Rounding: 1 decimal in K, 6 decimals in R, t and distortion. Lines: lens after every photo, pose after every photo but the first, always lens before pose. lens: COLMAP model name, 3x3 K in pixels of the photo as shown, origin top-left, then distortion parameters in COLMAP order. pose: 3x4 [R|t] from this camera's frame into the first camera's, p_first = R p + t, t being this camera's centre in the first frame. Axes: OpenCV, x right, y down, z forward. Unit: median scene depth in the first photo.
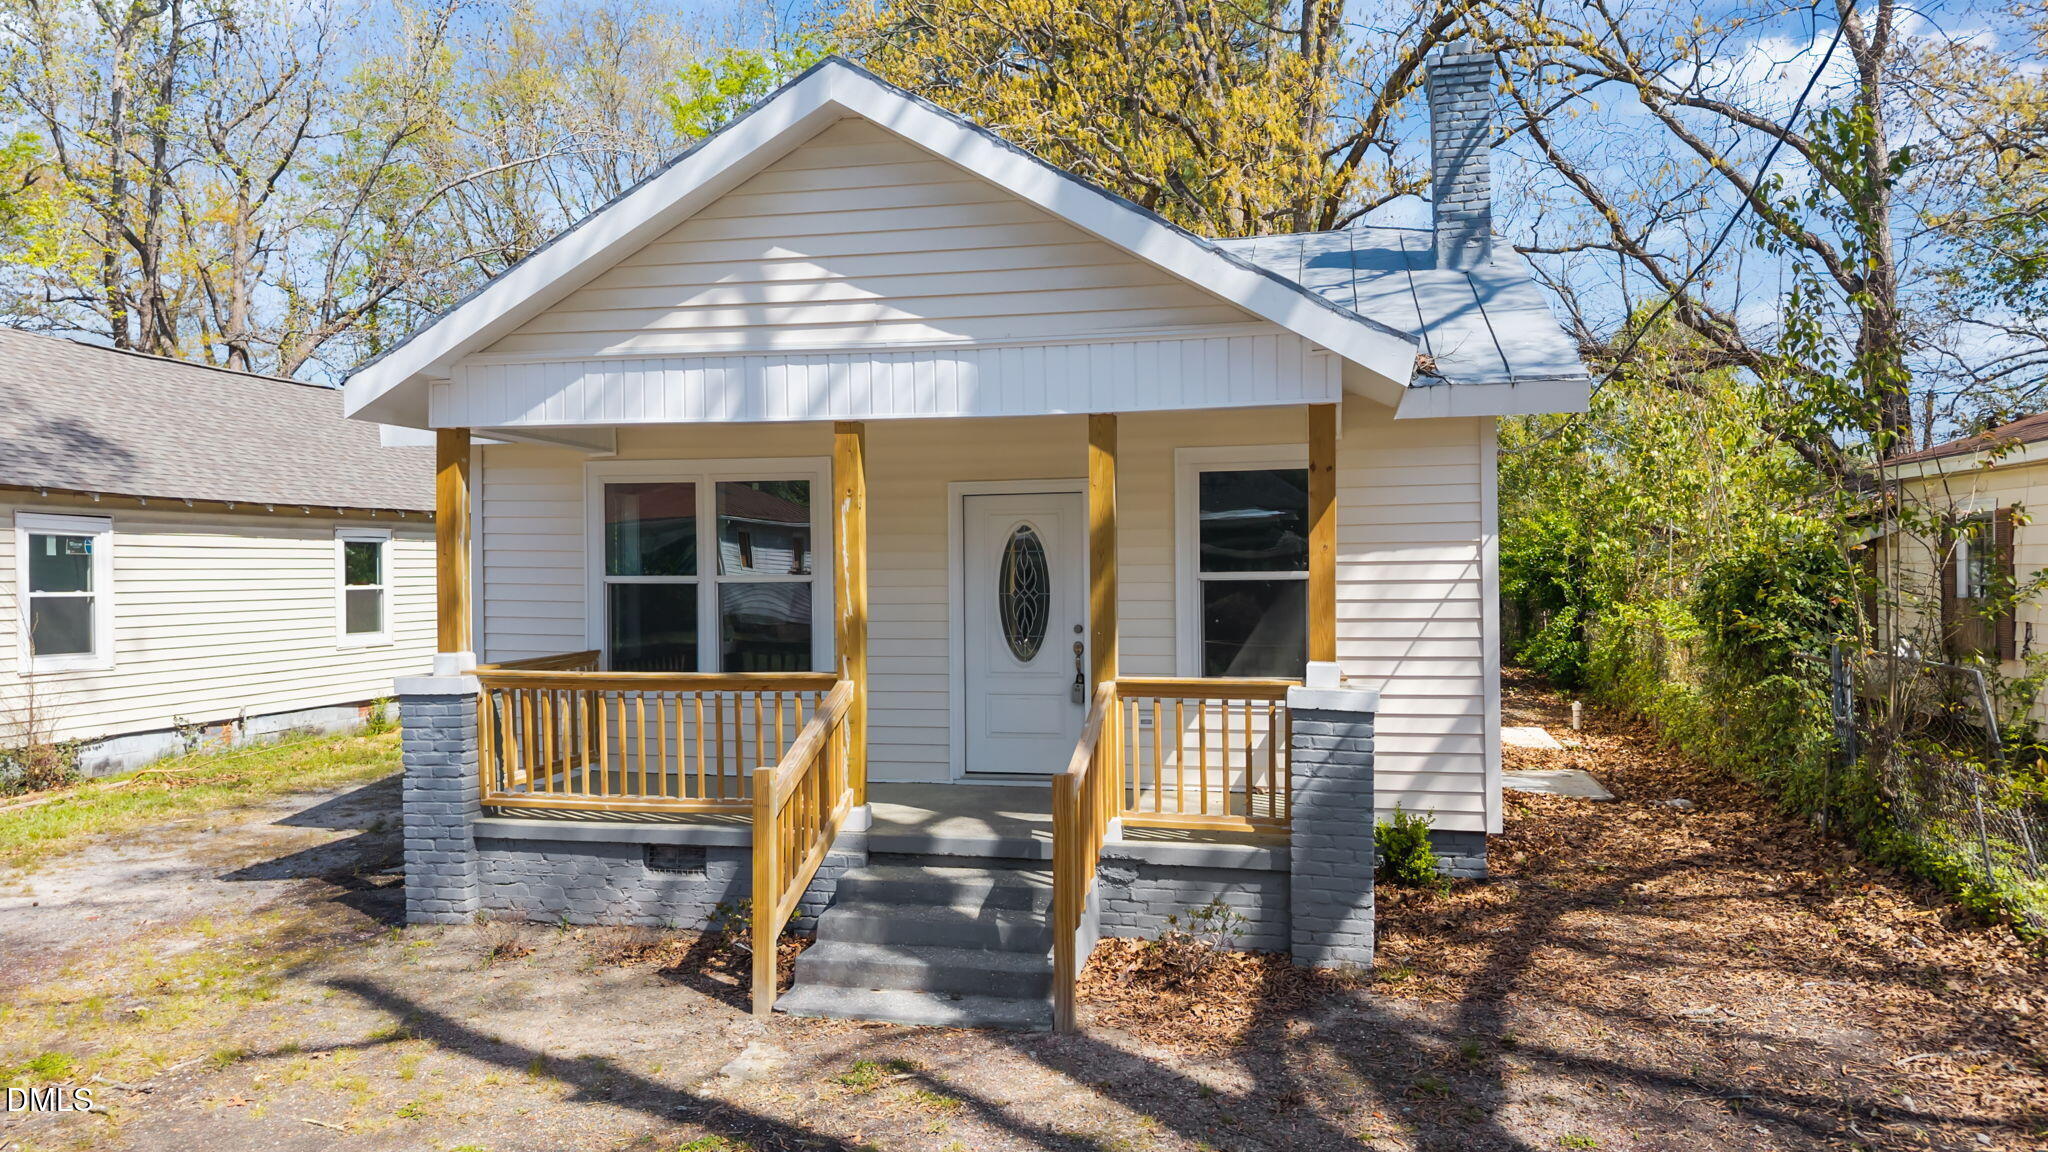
lens RADIAL K [[1394.7, 0, 1028.7], [0, 1394.7, 601.1], [0, 0, 1]] dist [-0.001453, -0.004666]
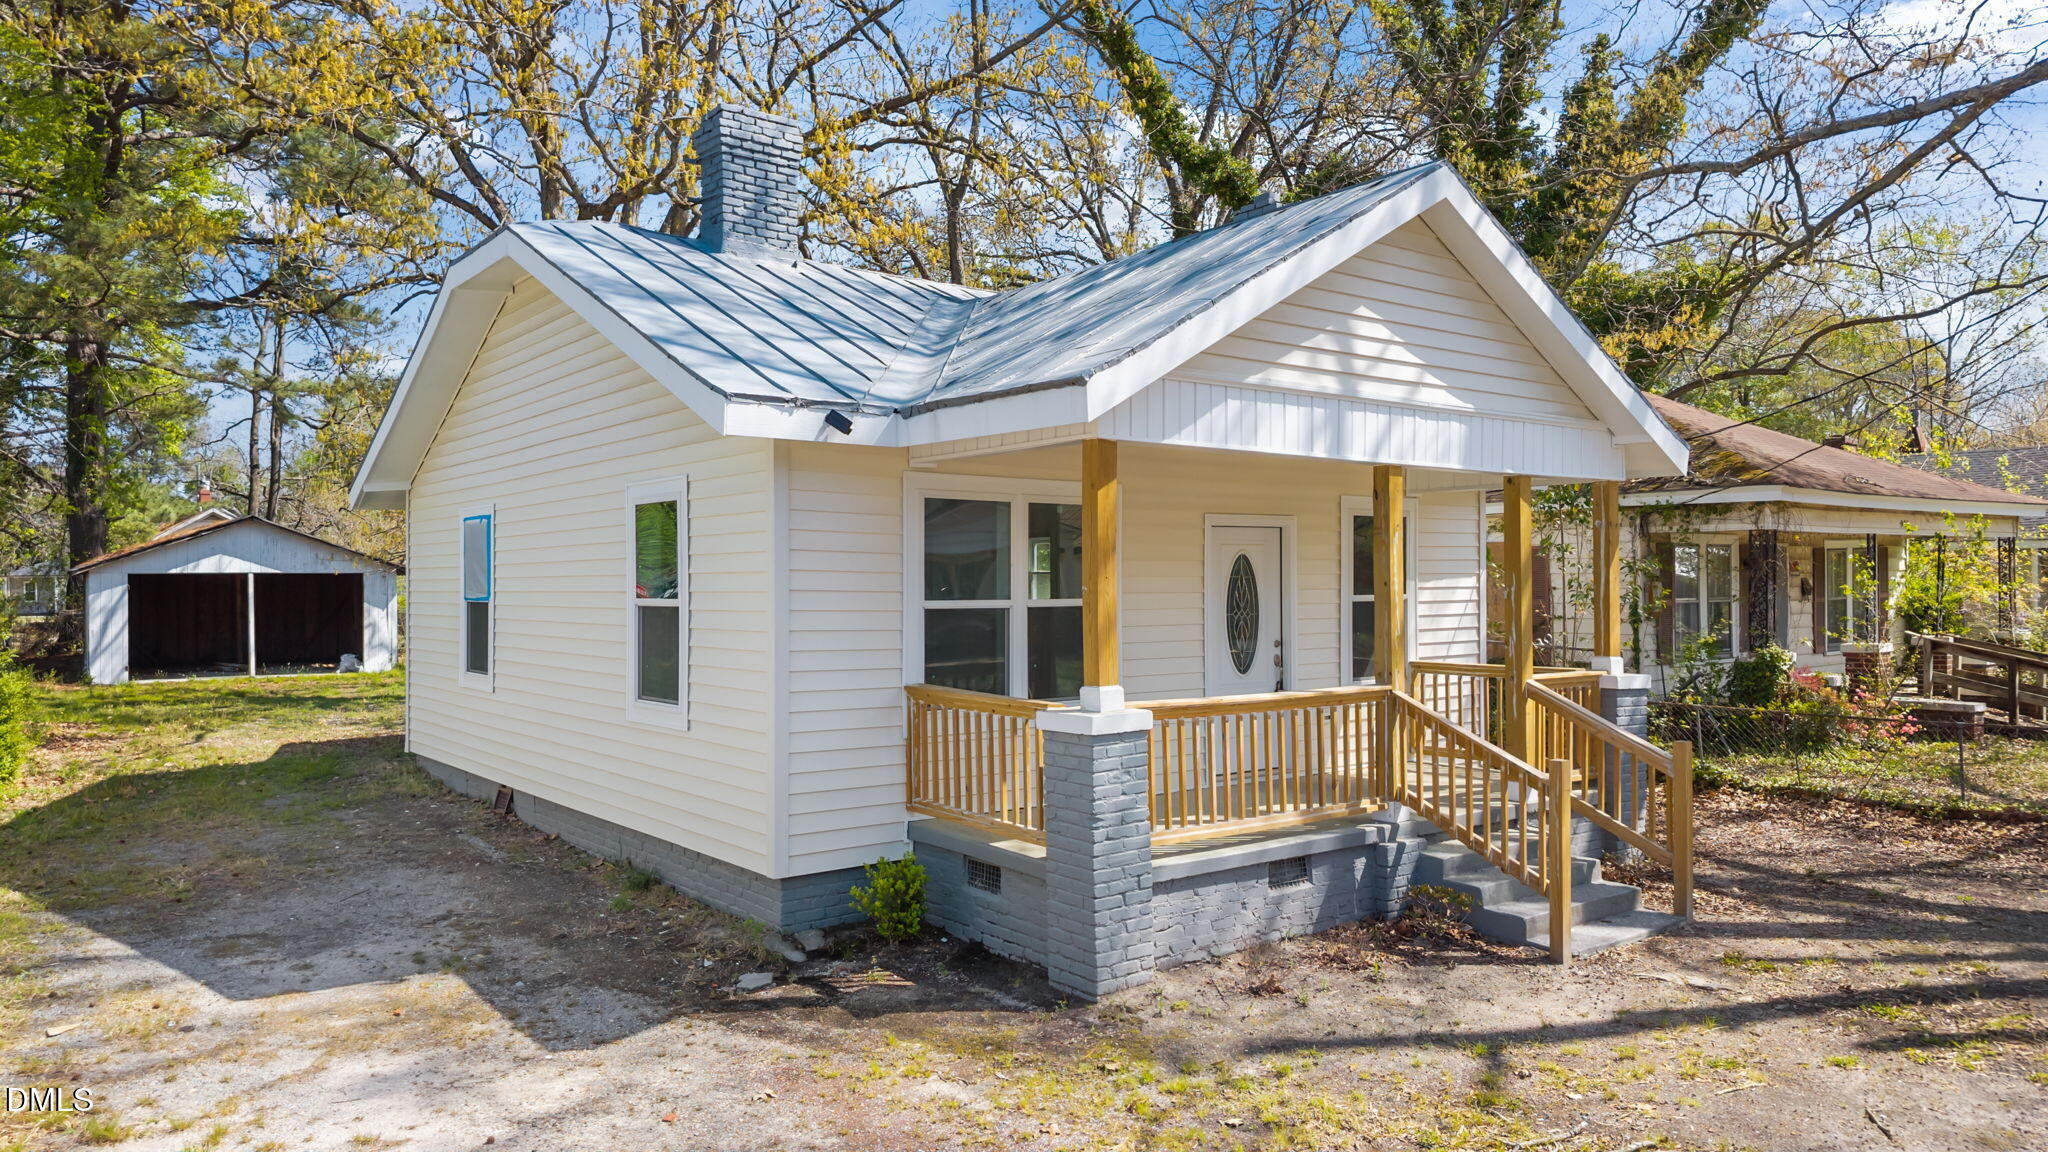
lens RADIAL K [[1394.7, 0, 1028.7], [0, 1394.7, 601.1], [0, 0, 1]] dist [-0.001453, -0.004666]
pose [[0.659992, -0.006368, 0.751246, -1.193853], [0.017102, 0.999832, -0.006549, -0.015141], [-0.751078, 0.017170, 0.659990, 0.468975]]
